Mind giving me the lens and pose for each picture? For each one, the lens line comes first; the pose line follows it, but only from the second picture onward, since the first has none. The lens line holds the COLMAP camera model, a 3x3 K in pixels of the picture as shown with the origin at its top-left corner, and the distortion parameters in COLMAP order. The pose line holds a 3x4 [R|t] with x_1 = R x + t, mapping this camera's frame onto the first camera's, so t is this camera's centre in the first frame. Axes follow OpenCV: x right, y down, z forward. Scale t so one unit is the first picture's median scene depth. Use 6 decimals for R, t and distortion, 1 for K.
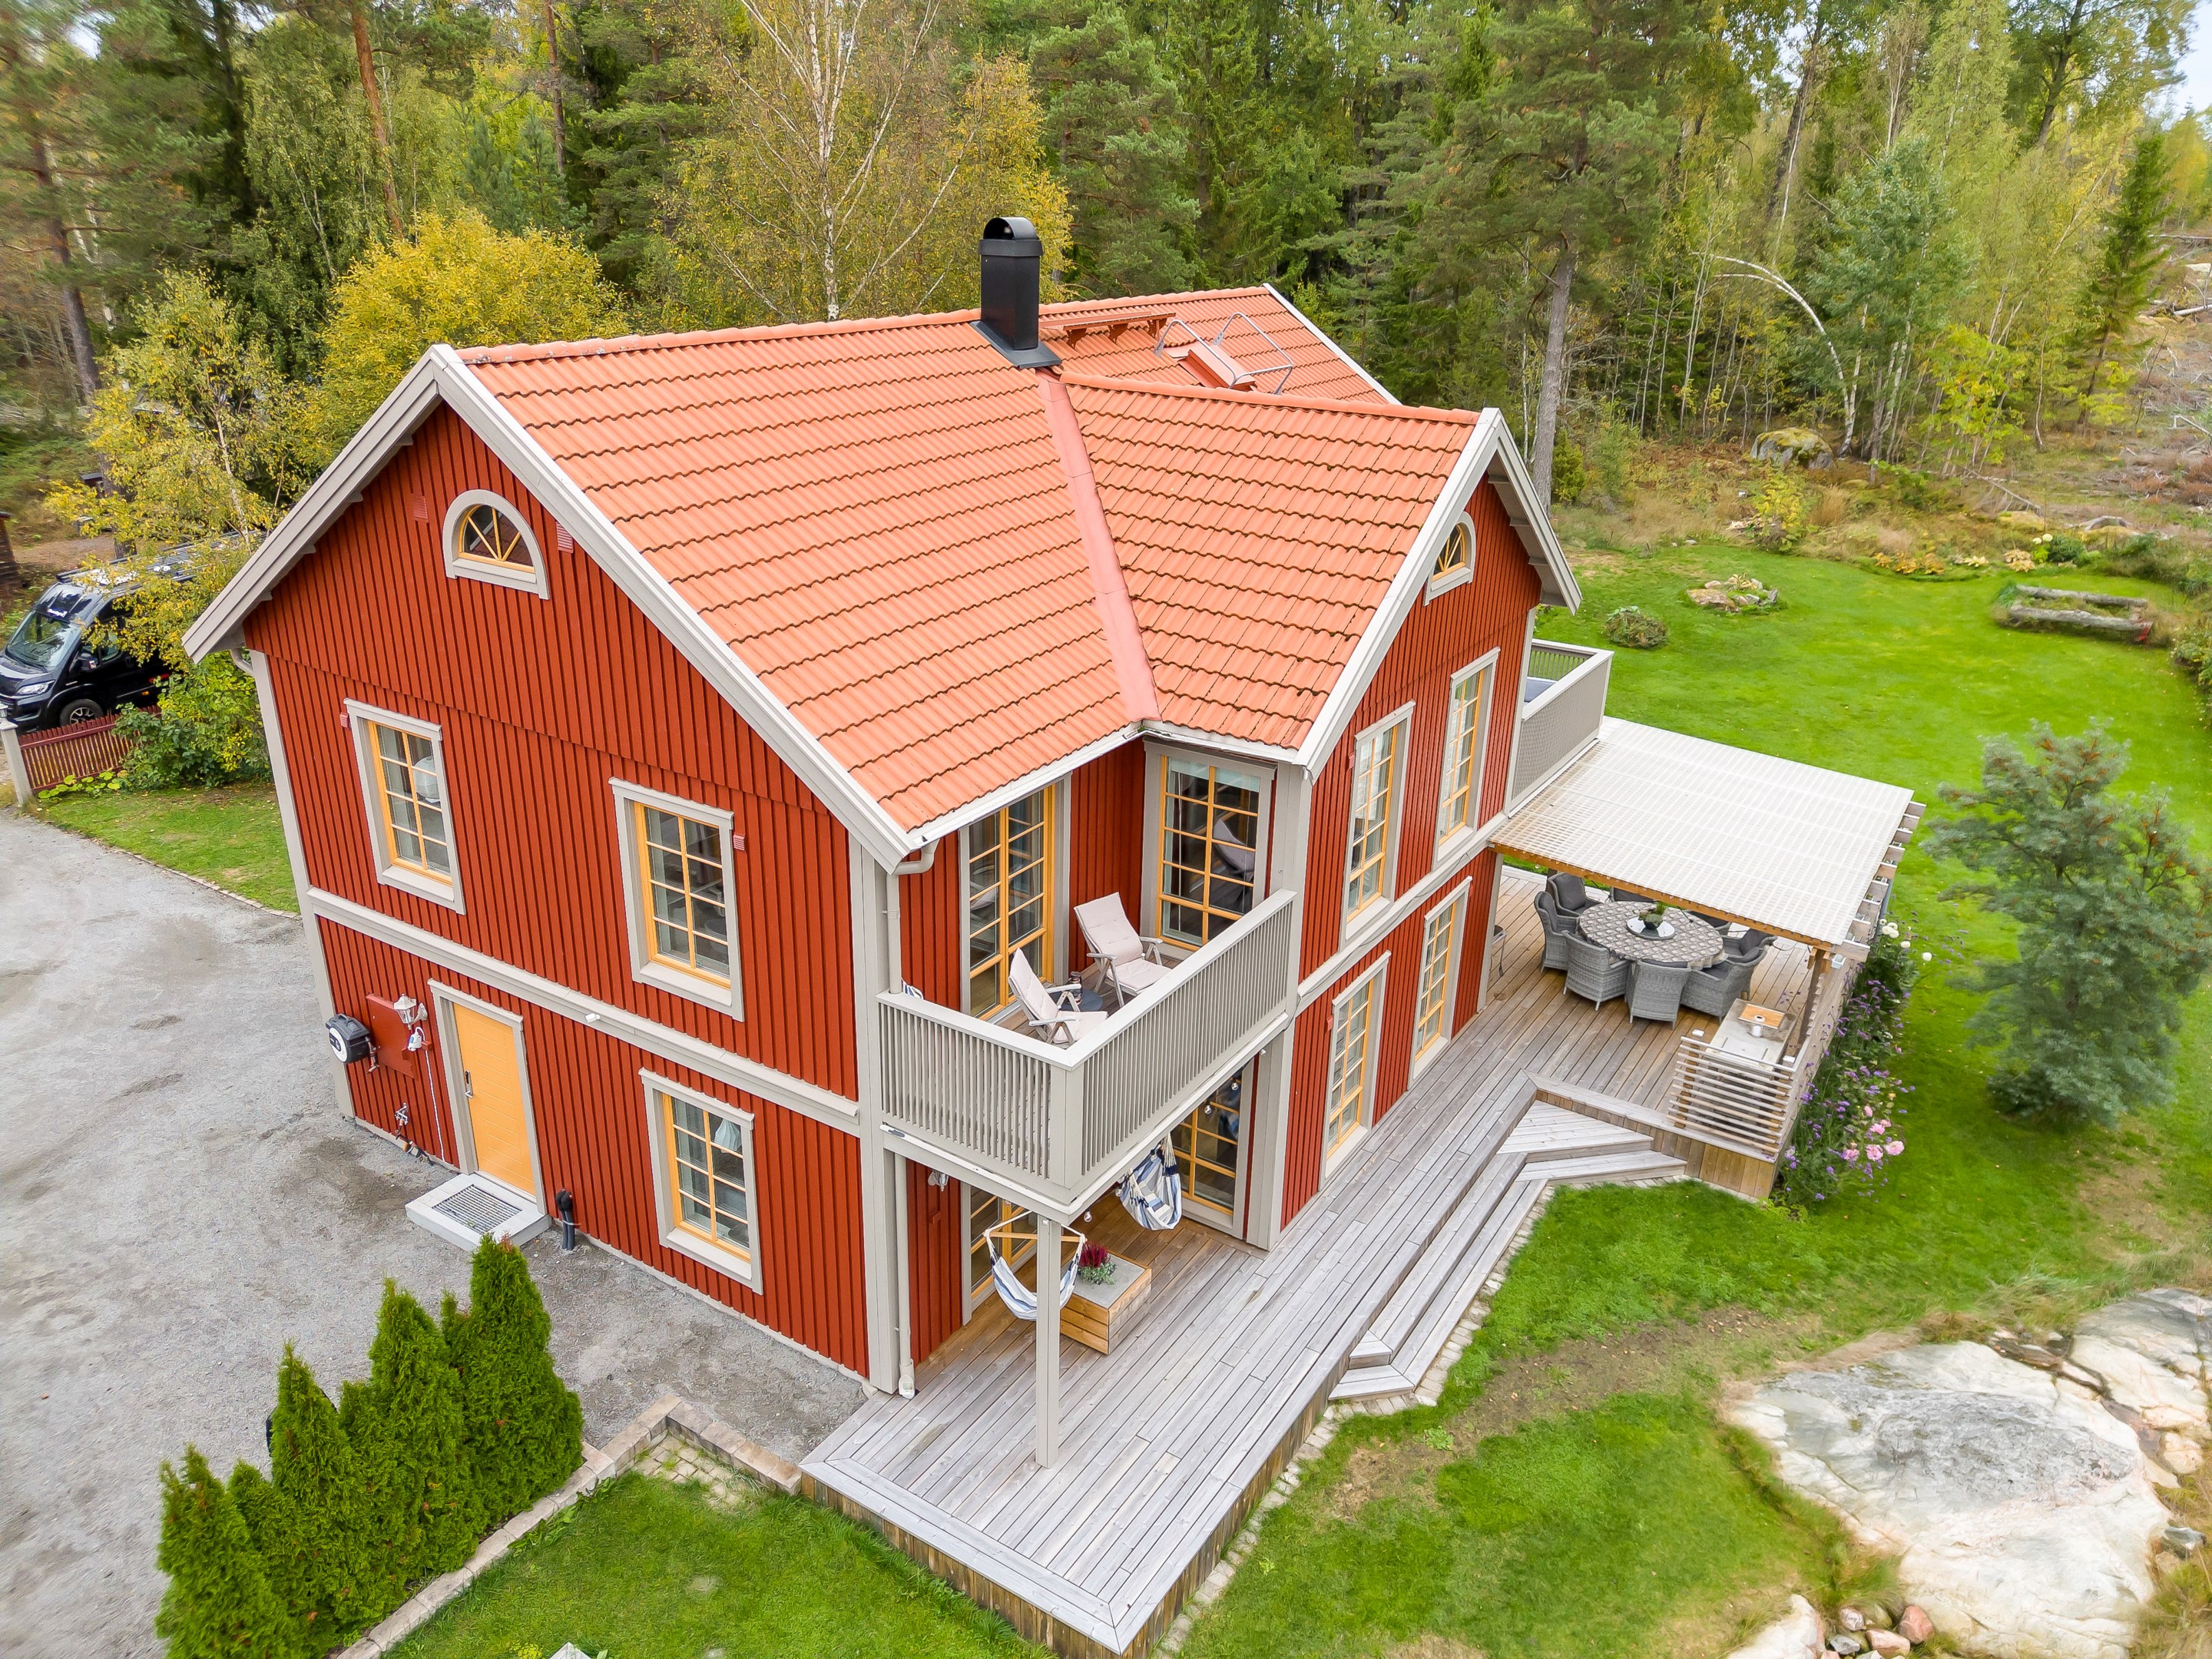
lens RADIAL K [[1548.2, 0, 1098.3], [0, 1548.2, 822.2], [0, 0, 1]] dist [0.079183, -0.087422]
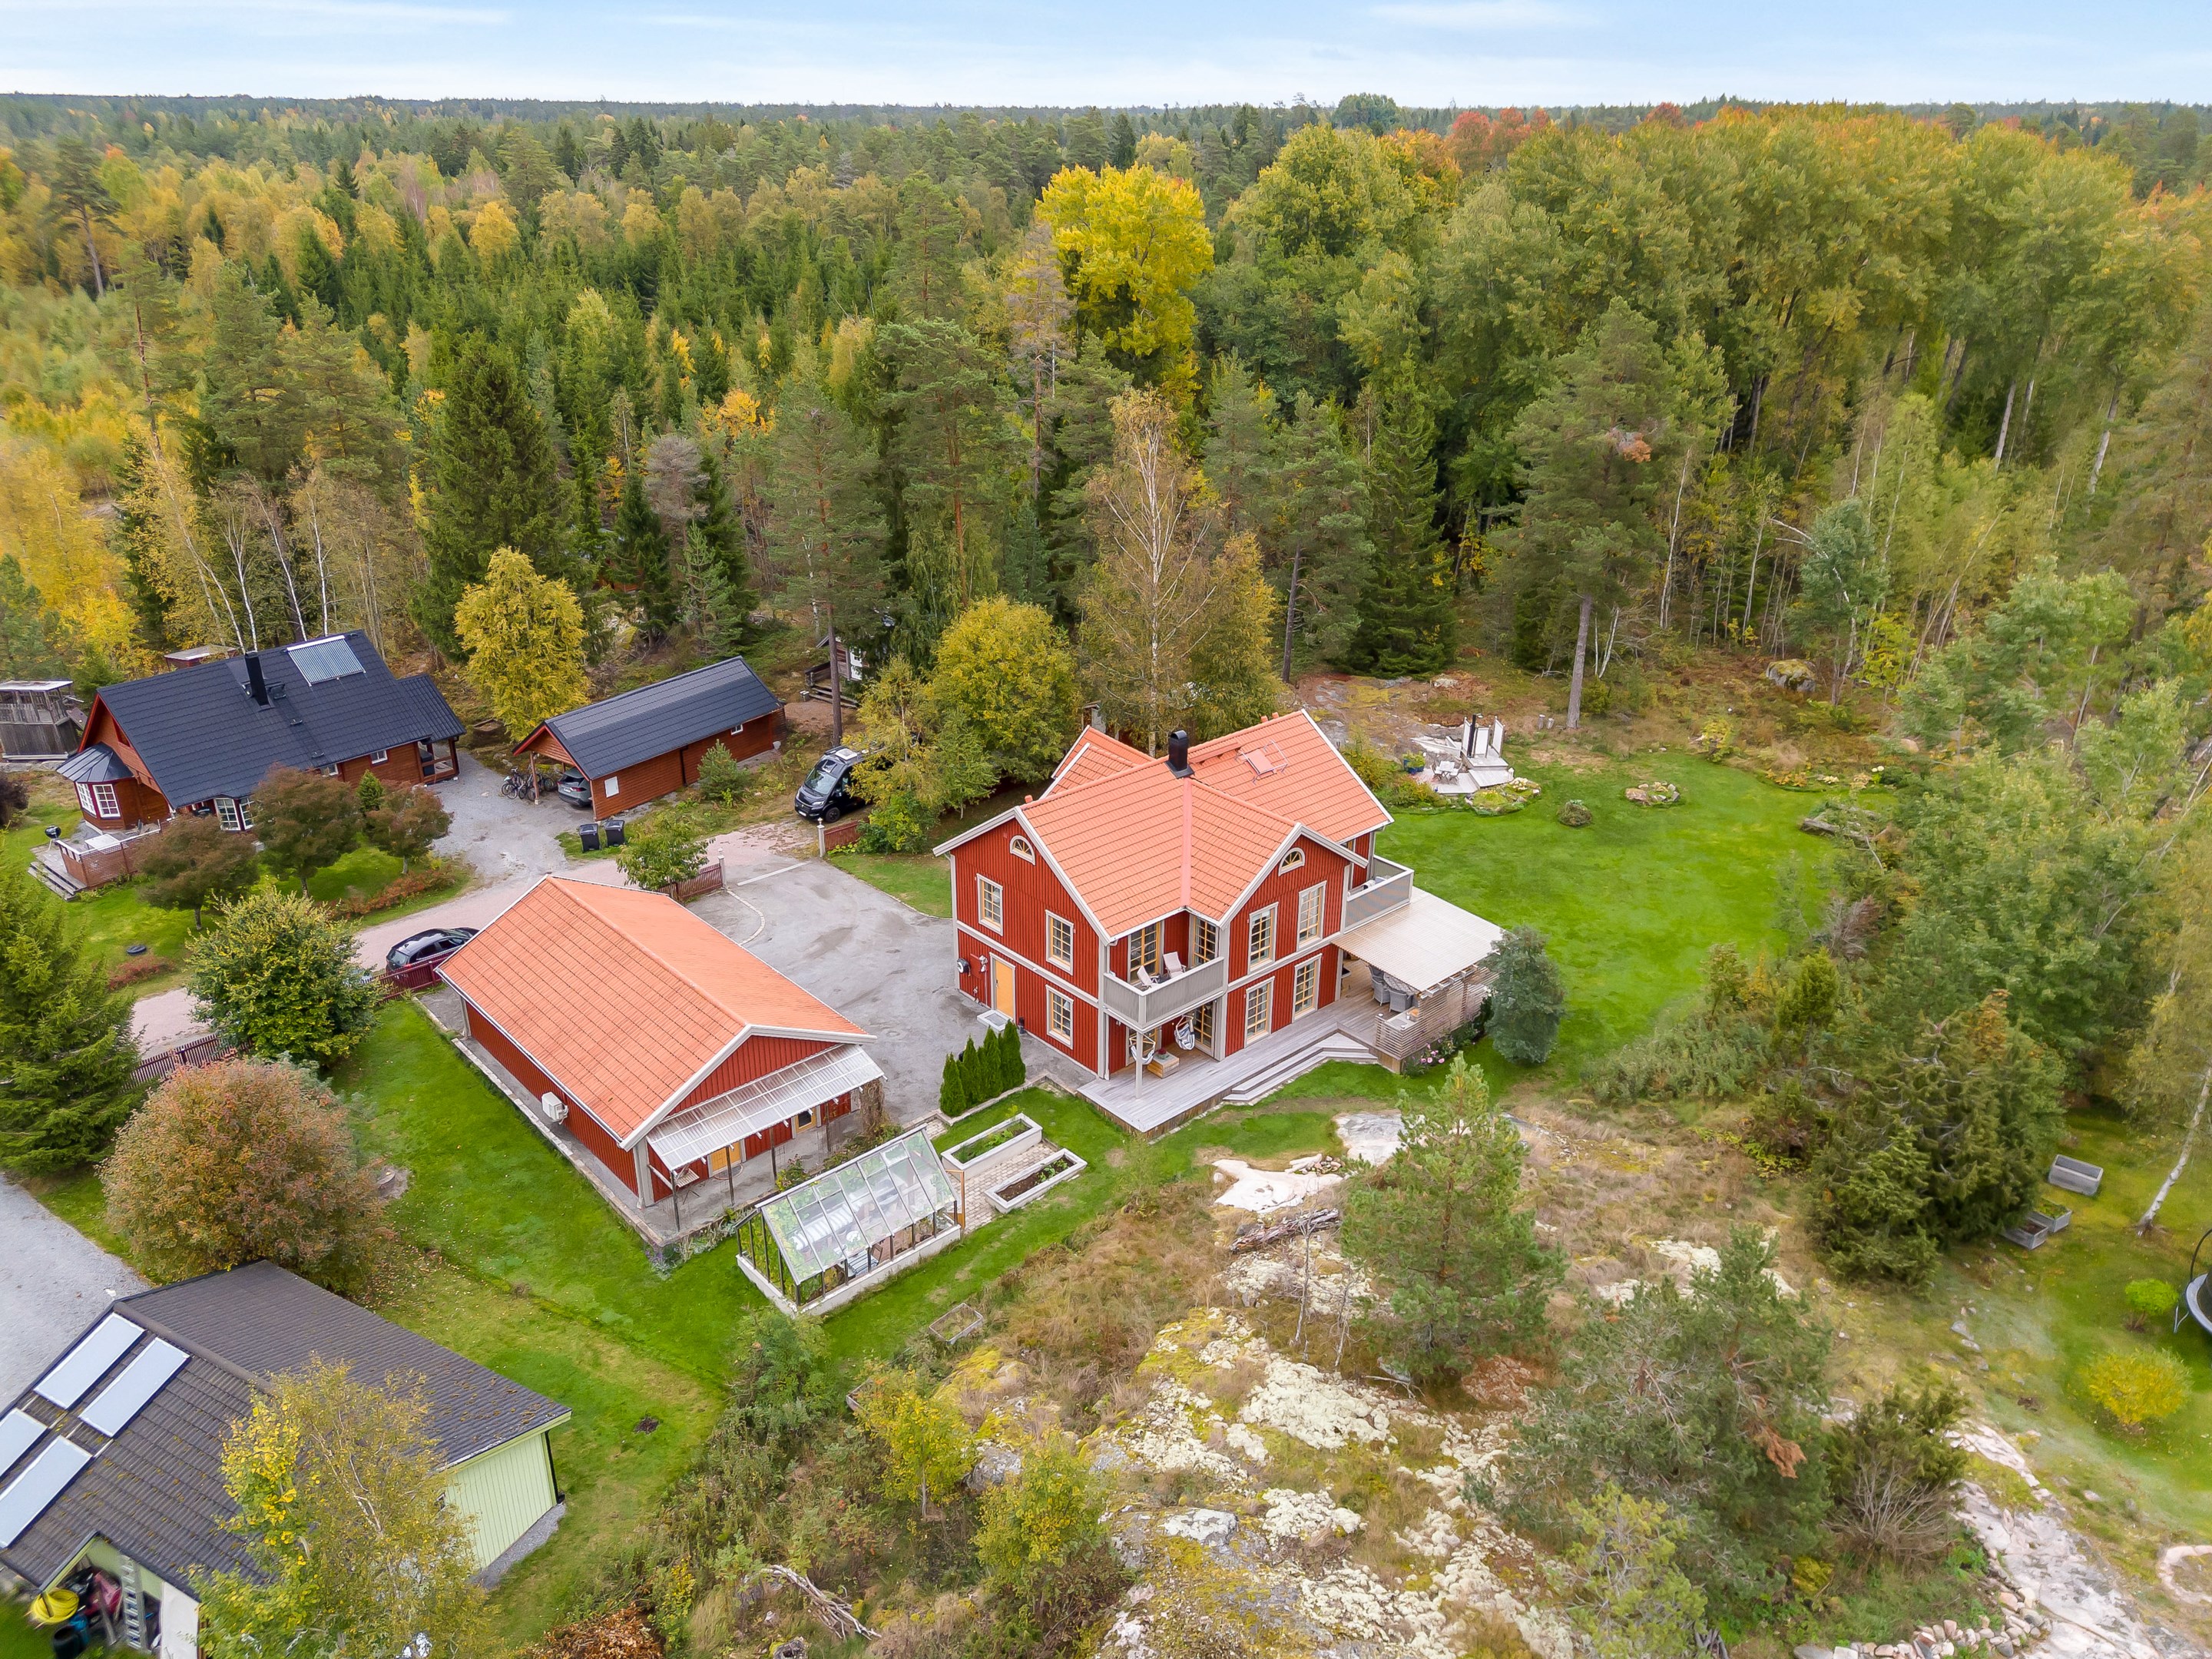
lens RADIAL K [[1602.1, 0, 1099.6], [0, 1602.1, 785.4], [0, 0, 1]] dist [0.079677, -0.085636]
pose [[0.966119, 0.087129, -0.242945, 0.696305], [-0.085111, 0.996194, 0.018810, -0.386185], [0.243660, 0.002505, 0.969858, -2.599179]]
